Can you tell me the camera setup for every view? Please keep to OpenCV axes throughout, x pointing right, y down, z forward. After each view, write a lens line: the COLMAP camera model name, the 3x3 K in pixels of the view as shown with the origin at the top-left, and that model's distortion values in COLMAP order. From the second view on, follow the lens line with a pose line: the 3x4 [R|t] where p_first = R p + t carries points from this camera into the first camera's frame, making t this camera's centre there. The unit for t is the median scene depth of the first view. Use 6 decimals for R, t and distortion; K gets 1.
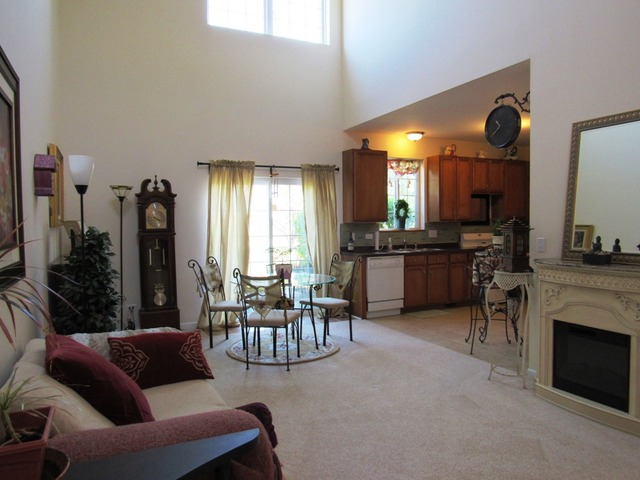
lens RADIAL K [[464.3, 0, 320.3], [0, 464.3, 237.9], [0, 0, 1]] dist [-0.027356, 0.009762]
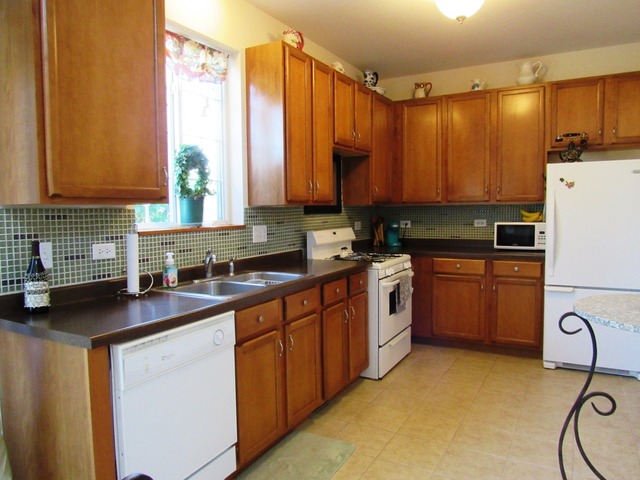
lens RADIAL K [[464.3, 0, 322.3], [0, 464.3, 240.7], [0, 0, 1]] dist [-0.027356, 0.009762]
pose [[0.817214, -0.036197, 0.575197, 0.045172], [0.020564, 0.999222, 0.033664, -0.016622], [-0.575968, -0.015682, 0.817322, 0.639407]]
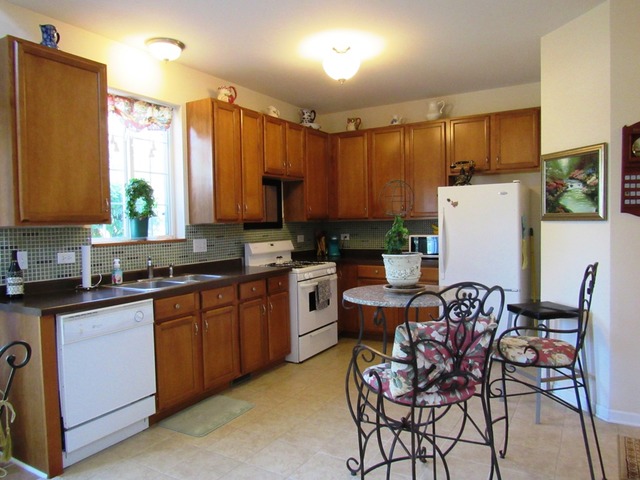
lens RADIAL K [[464.3, 0, 319.8], [0, 464.3, 241.5], [0, 0, 1]] dist [-0.027356, 0.009762]
pose [[0.835839, -0.026556, 0.548332, 0.064271], [0.026883, 0.999611, 0.007432, -0.014555], [-0.548316, 0.008529, 0.836228, 0.484347]]
